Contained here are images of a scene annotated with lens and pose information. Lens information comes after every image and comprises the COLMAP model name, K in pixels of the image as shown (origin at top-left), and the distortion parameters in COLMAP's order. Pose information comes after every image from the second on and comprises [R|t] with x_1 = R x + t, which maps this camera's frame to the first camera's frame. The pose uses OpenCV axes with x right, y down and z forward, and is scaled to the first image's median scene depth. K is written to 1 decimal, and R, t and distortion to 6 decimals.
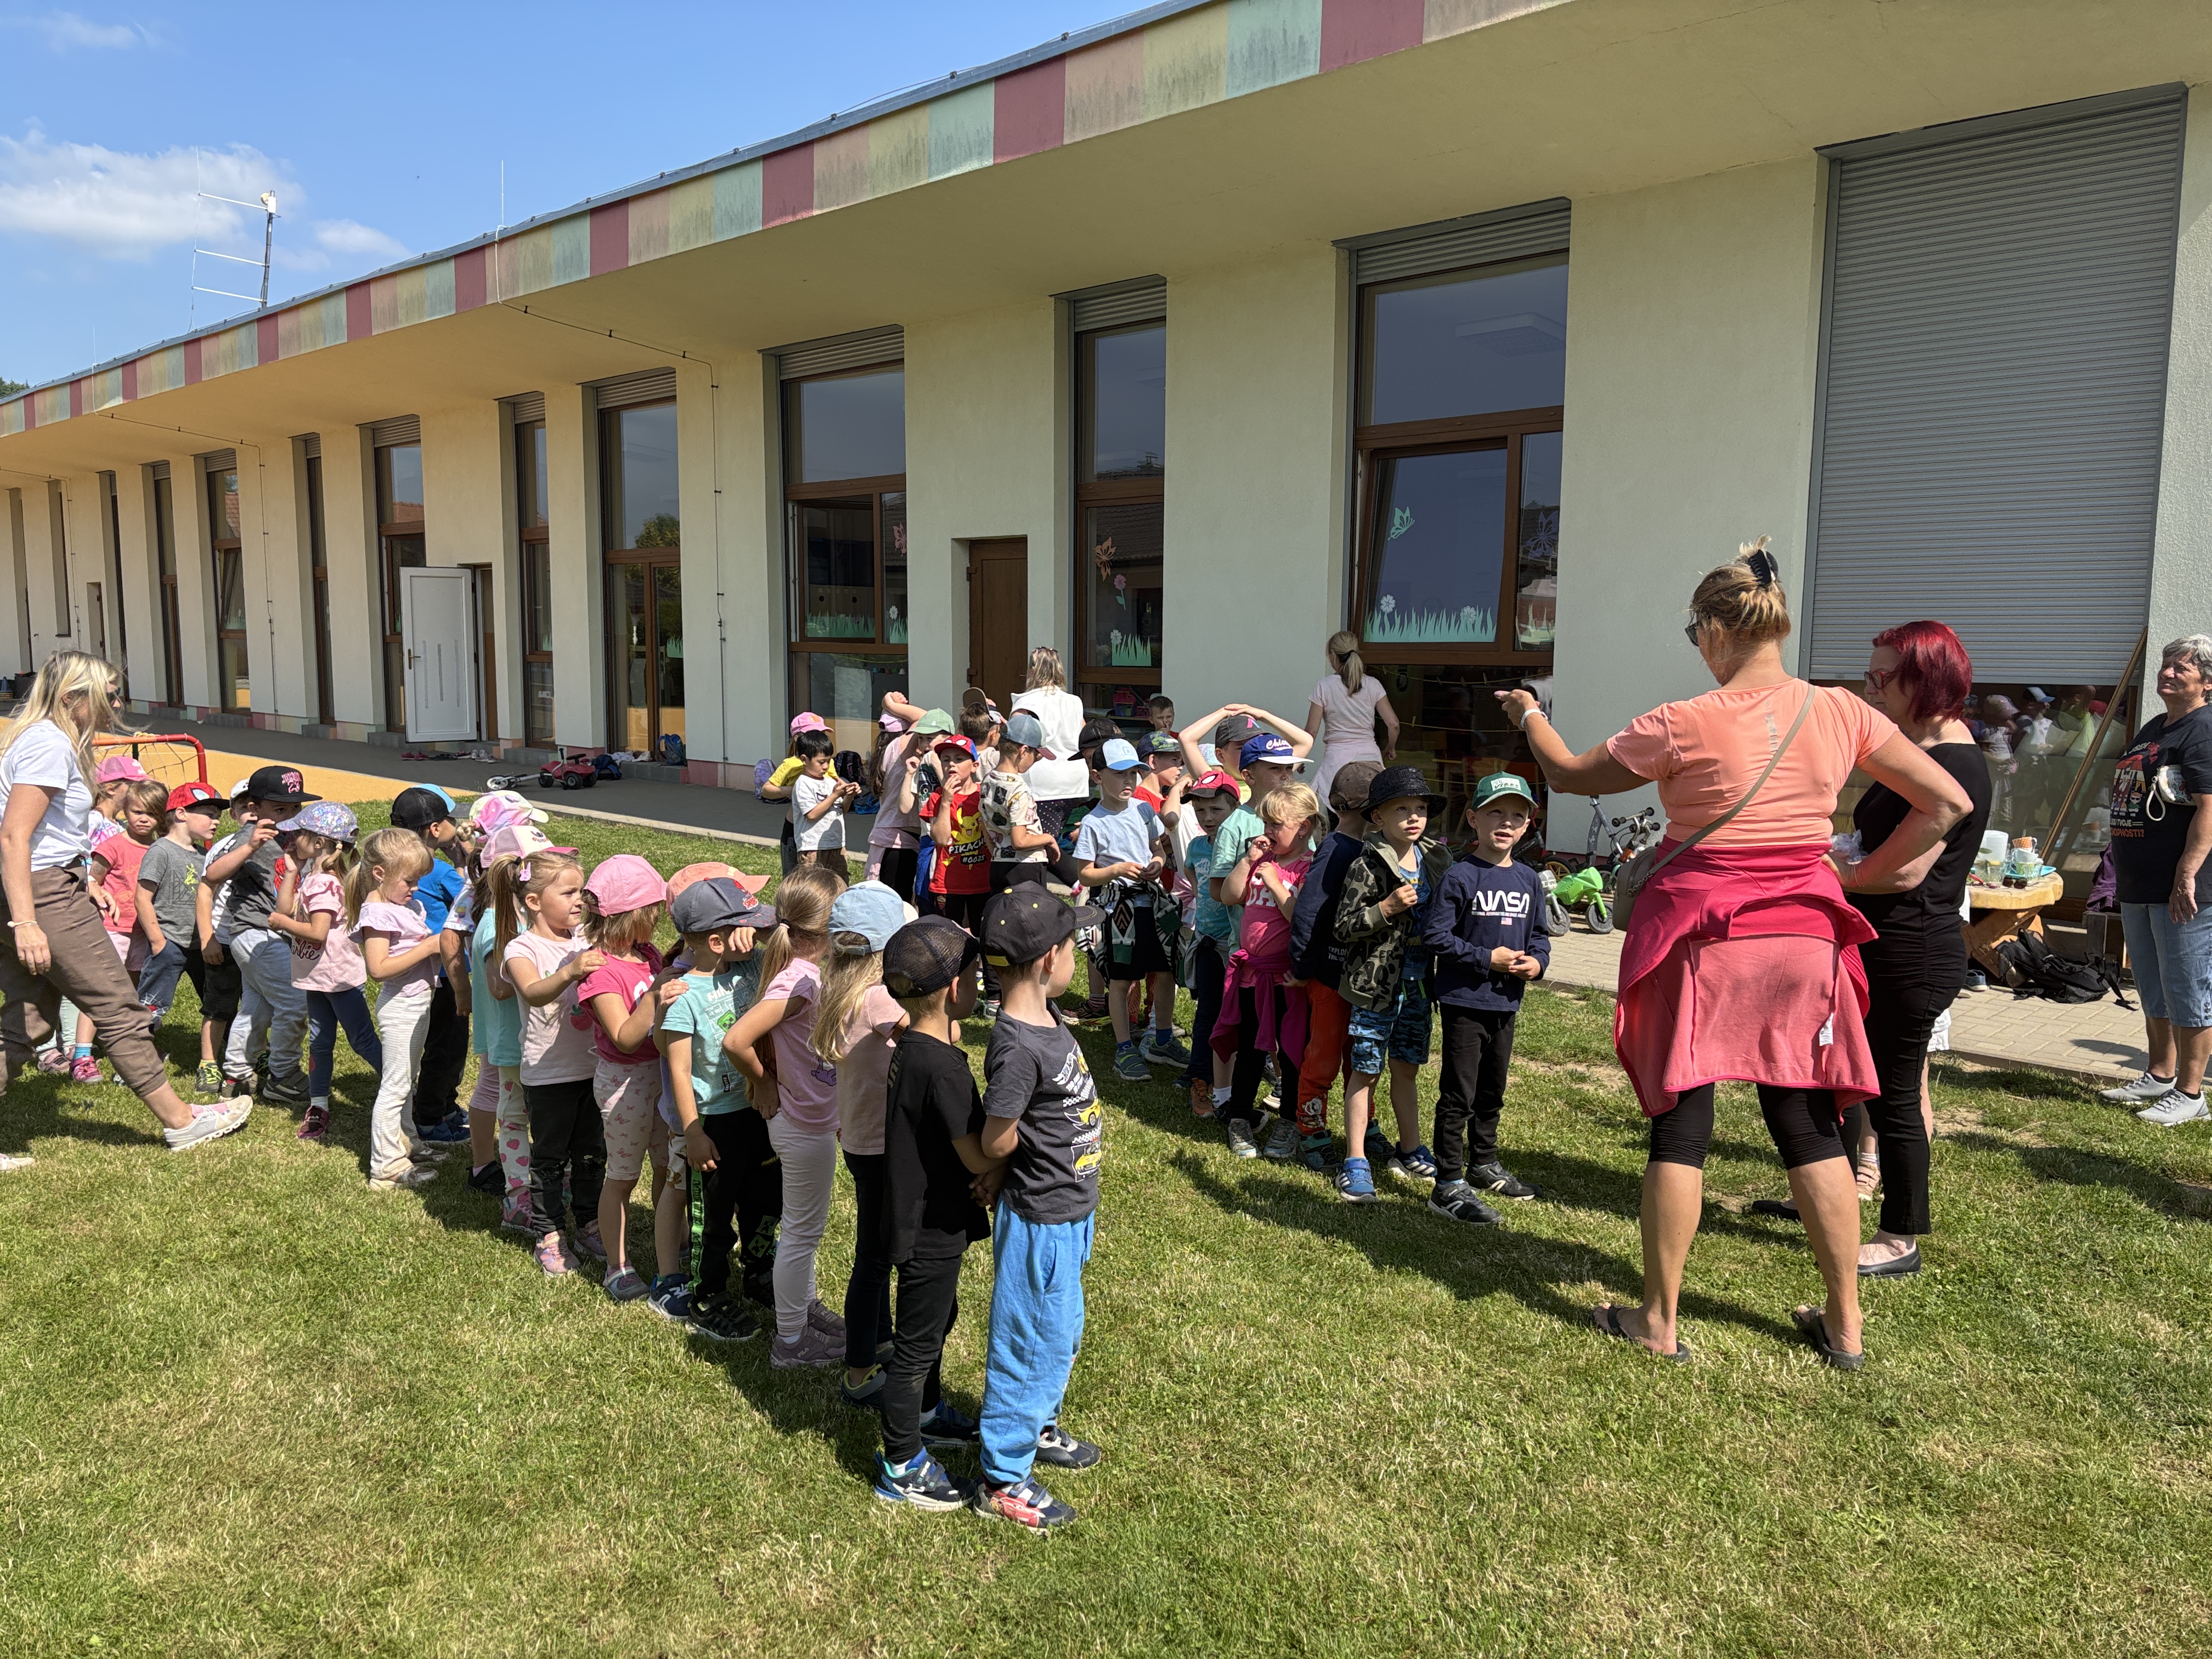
lens RADIAL K [[1685.7, 0, 1104.2], [0, 1685.7, 827.4], [0, 0, 1]] dist [0.062047, -0.058251]
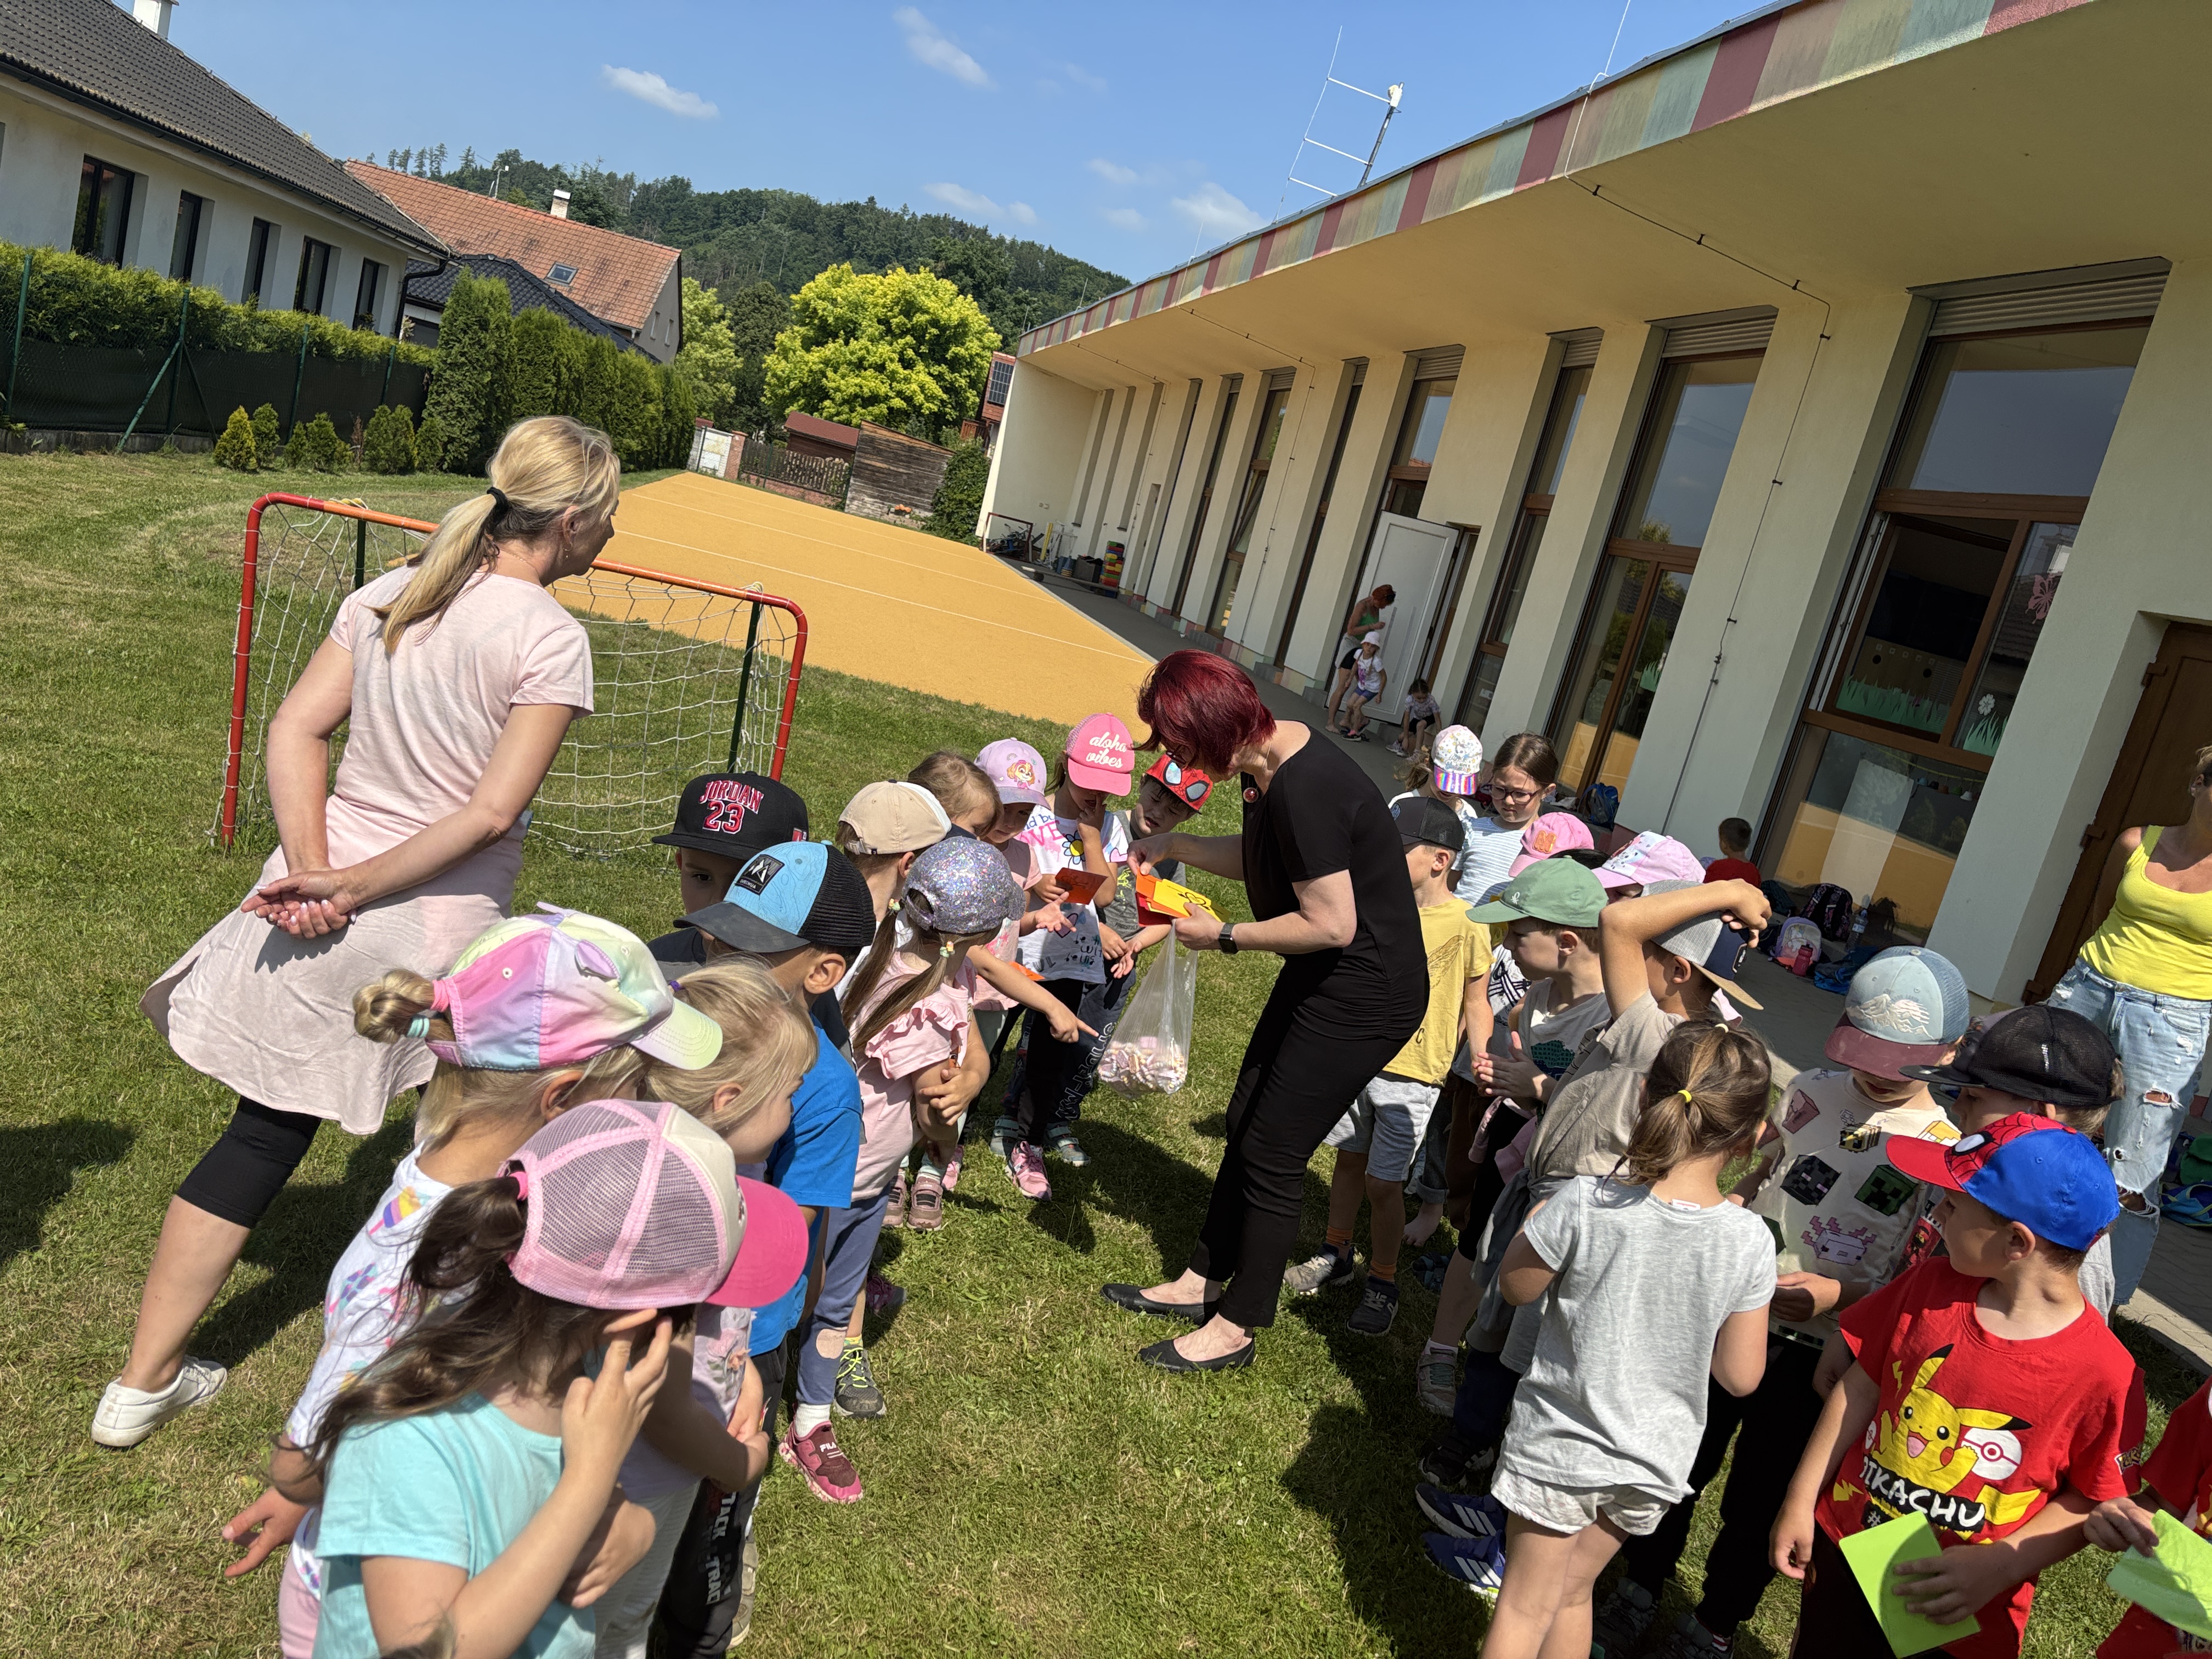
lens RADIAL K [[1685.7, 0, 1066.6], [0, 1685.7, 845.6], [0, 0, 1]] dist [0.062047, -0.058251]
pose [[0.789965, 0.302732, -0.533206, -0.034492], [-0.299674, 0.949300, 0.094996, -0.030081], [0.534931, 0.084745, 0.840635, 0.244773]]
